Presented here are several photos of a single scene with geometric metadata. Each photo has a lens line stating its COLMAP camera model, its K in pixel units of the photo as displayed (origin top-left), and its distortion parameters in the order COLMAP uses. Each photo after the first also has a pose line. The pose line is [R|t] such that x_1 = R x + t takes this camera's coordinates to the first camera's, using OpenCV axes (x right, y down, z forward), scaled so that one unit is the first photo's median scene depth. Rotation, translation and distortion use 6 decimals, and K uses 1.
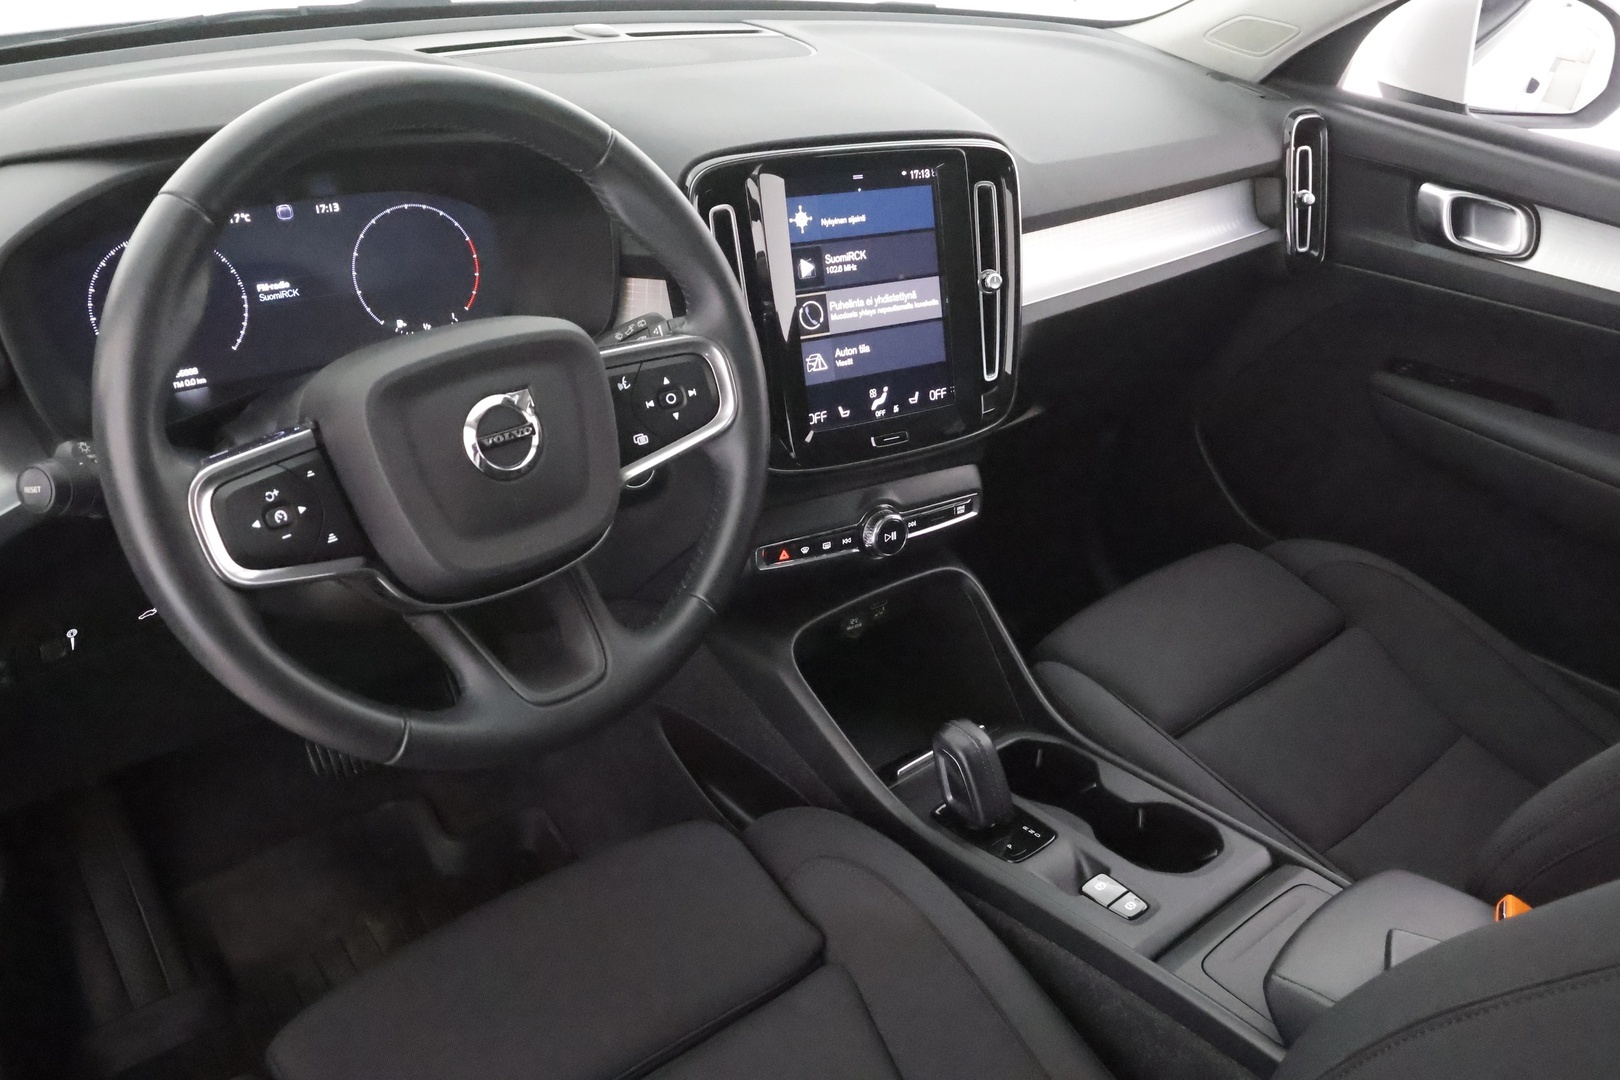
lens RADIAL K [[1291.1, 0, 811.9], [0, 1291.1, 538.0], [0, 0, 1]] dist [0.000946, 0.004469]
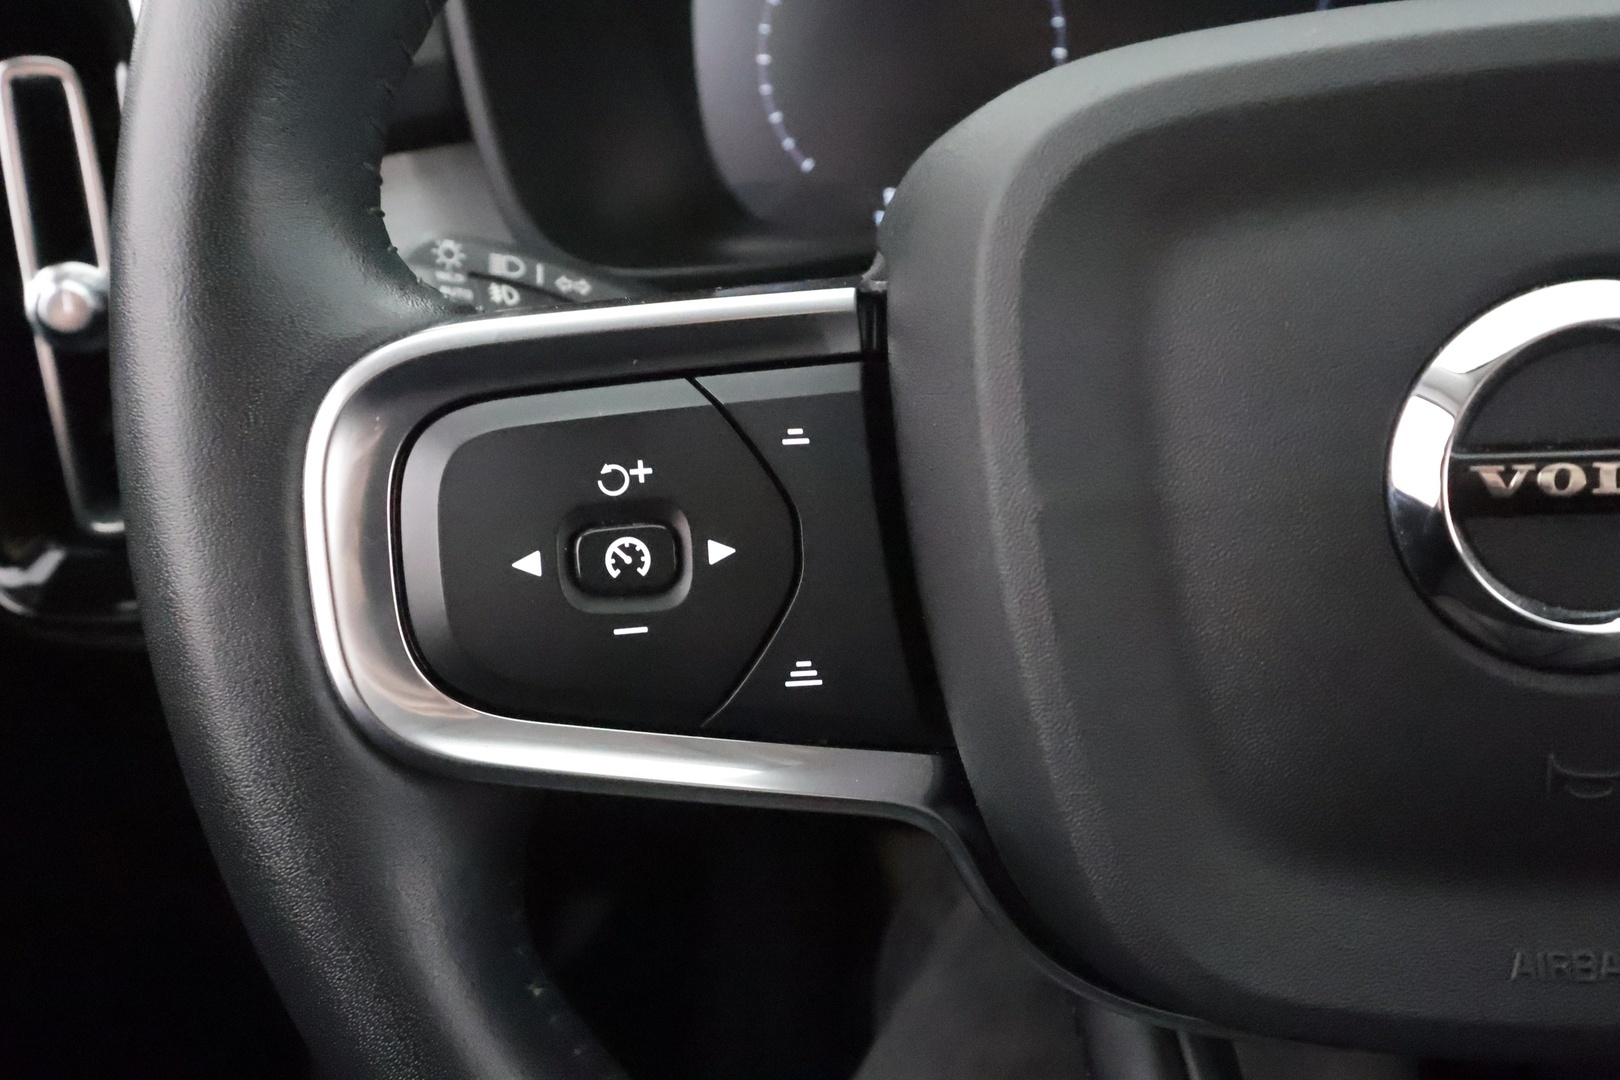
lens RADIAL K [[1291.1, 0, 811.9], [0, 1291.1, 538.0], [0, 0, 1]] dist [0.000946, 0.004469]
pose [[0.696964, 0.269598, -0.664498, -0.128221], [-0.266661, 0.957626, 0.108836, -0.039876], [0.665682, 0.101341, 0.739322, 0.528781]]
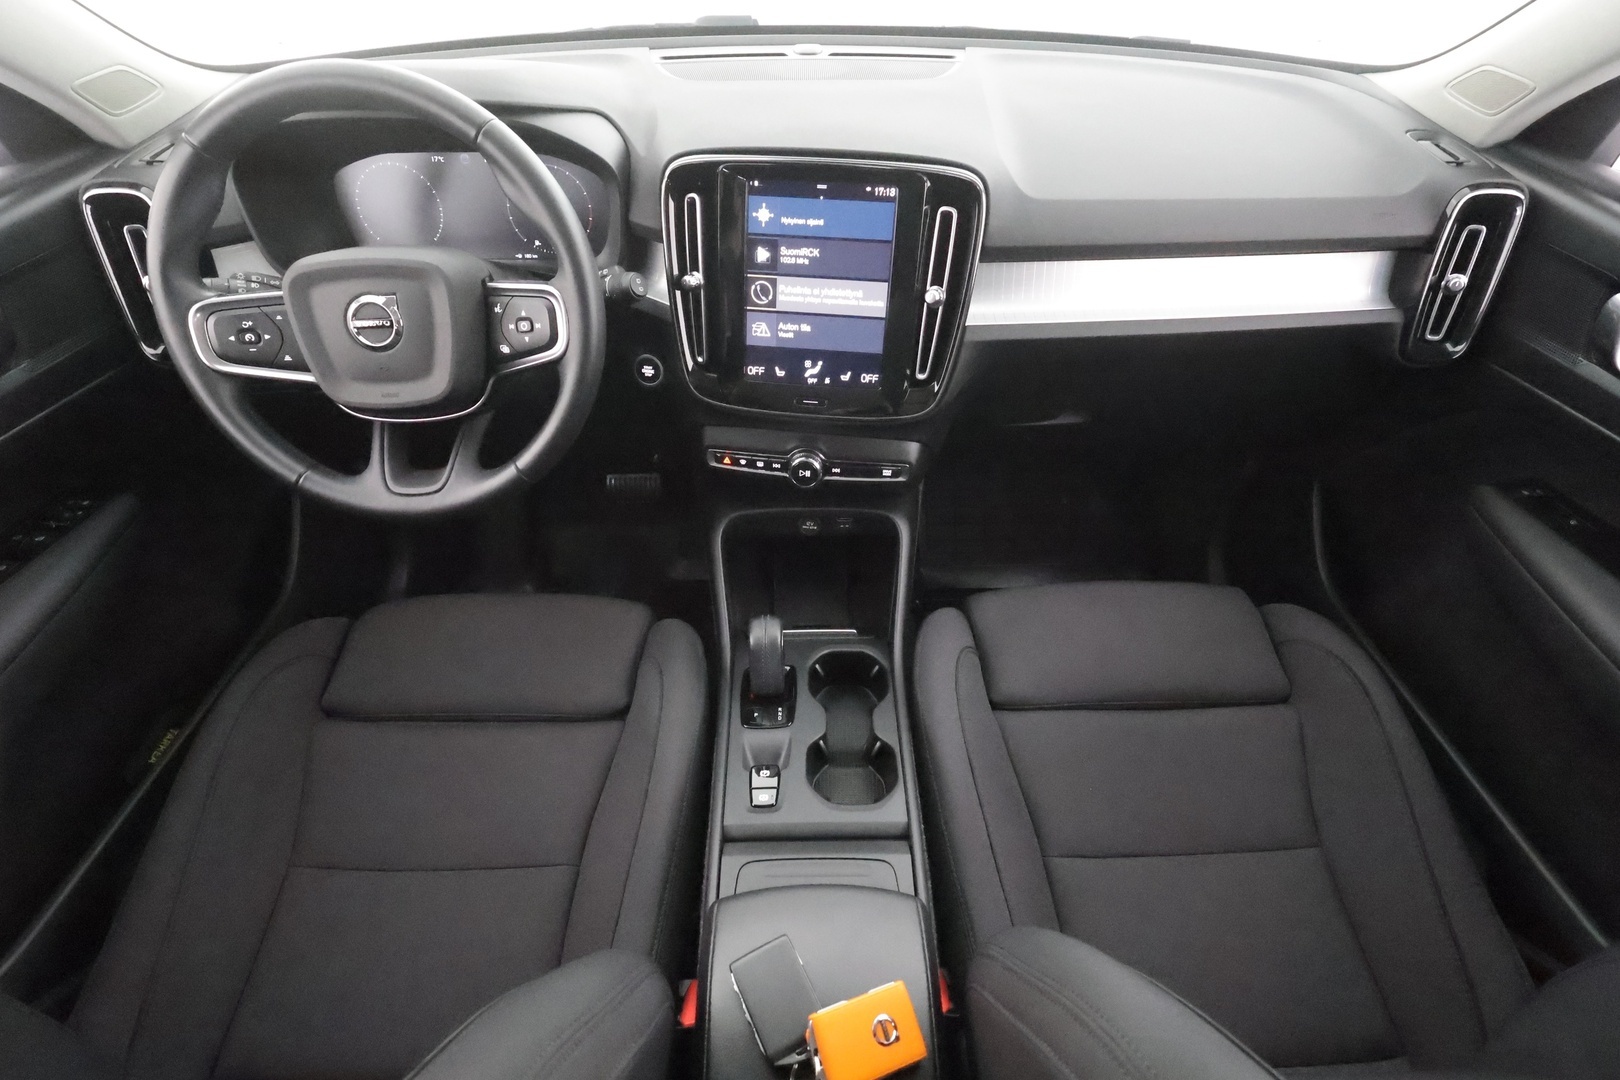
lens RADIAL K [[763.3, 0, 810.0], [0, 763.3, 540.0], [0, 0, 1]] dist [0.003087, 0.000594]
pose [[0.769537, 0.377033, -0.515421, 0.523146], [-0.269913, 0.923503, 0.272561, -0.161882], [0.578758, -0.070627, 0.812436, 0.373136]]
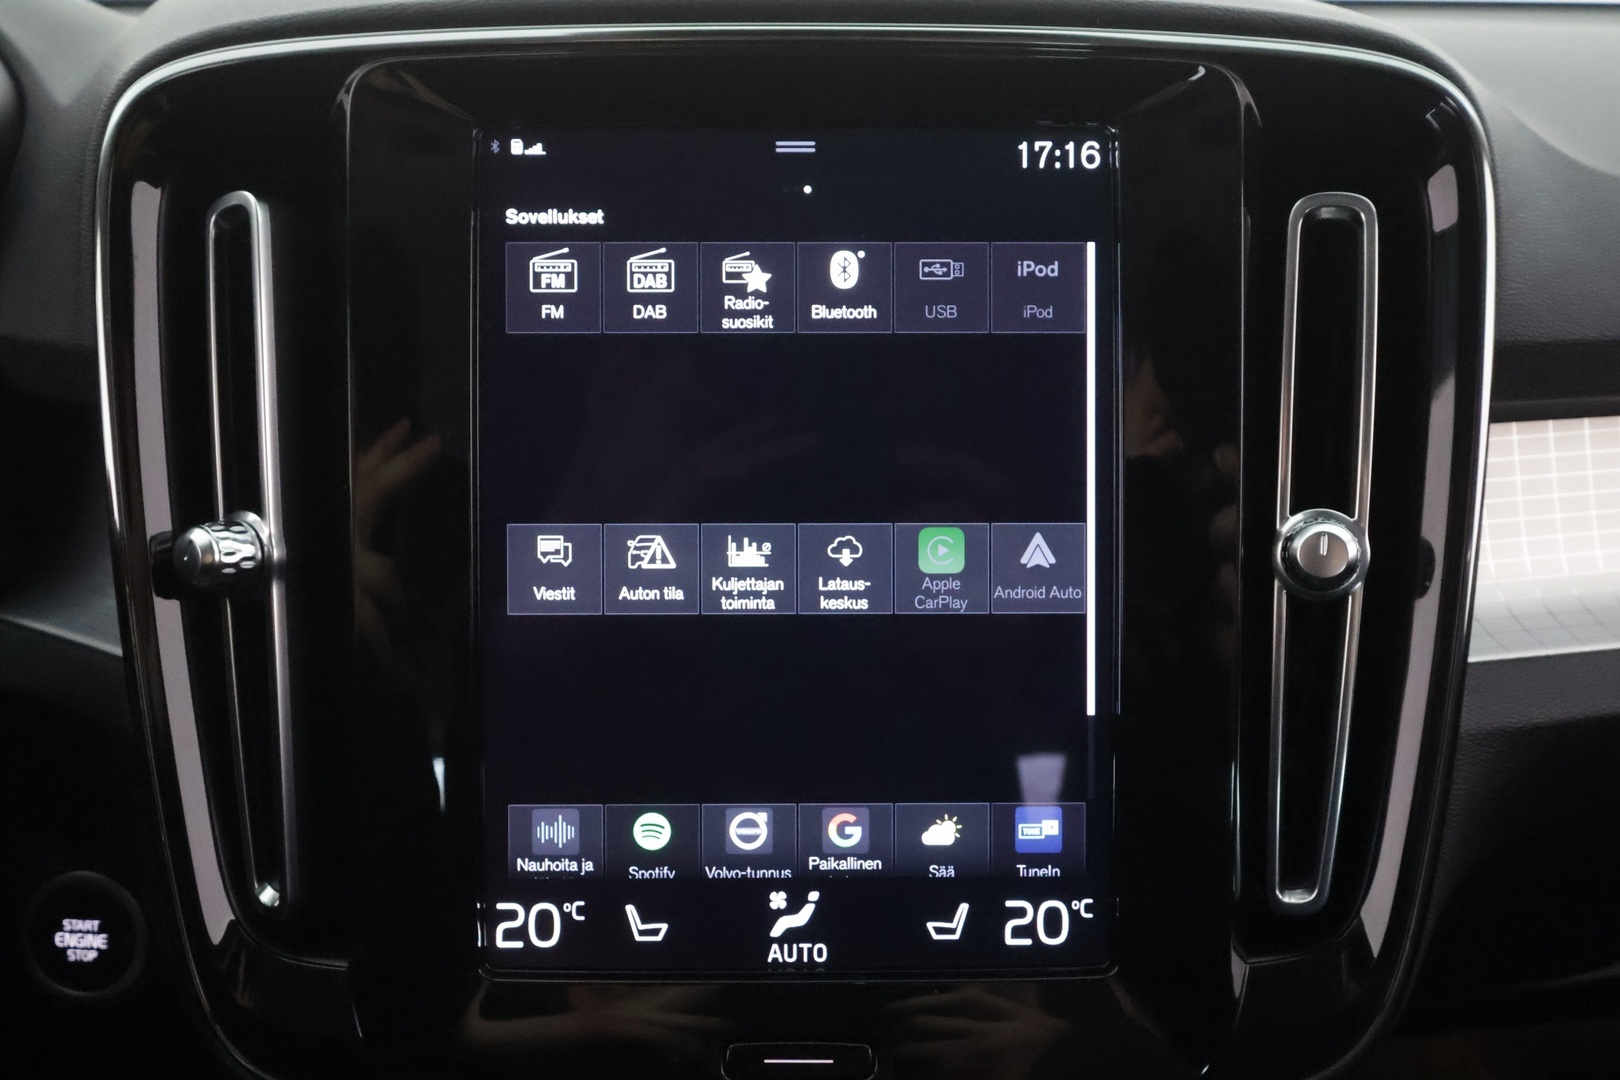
lens RADIAL K [[1291.1, 0, 811.9], [0, 1291.1, 538.0], [0, 0, 1]] dist [0.000946, 0.004469]
pose [[0.841202, 0.108152, -0.529795, 0.202399], [-0.207940, 0.969150, -0.132322, -0.152760], [0.499140, 0.221475, 0.837740, 0.765101]]
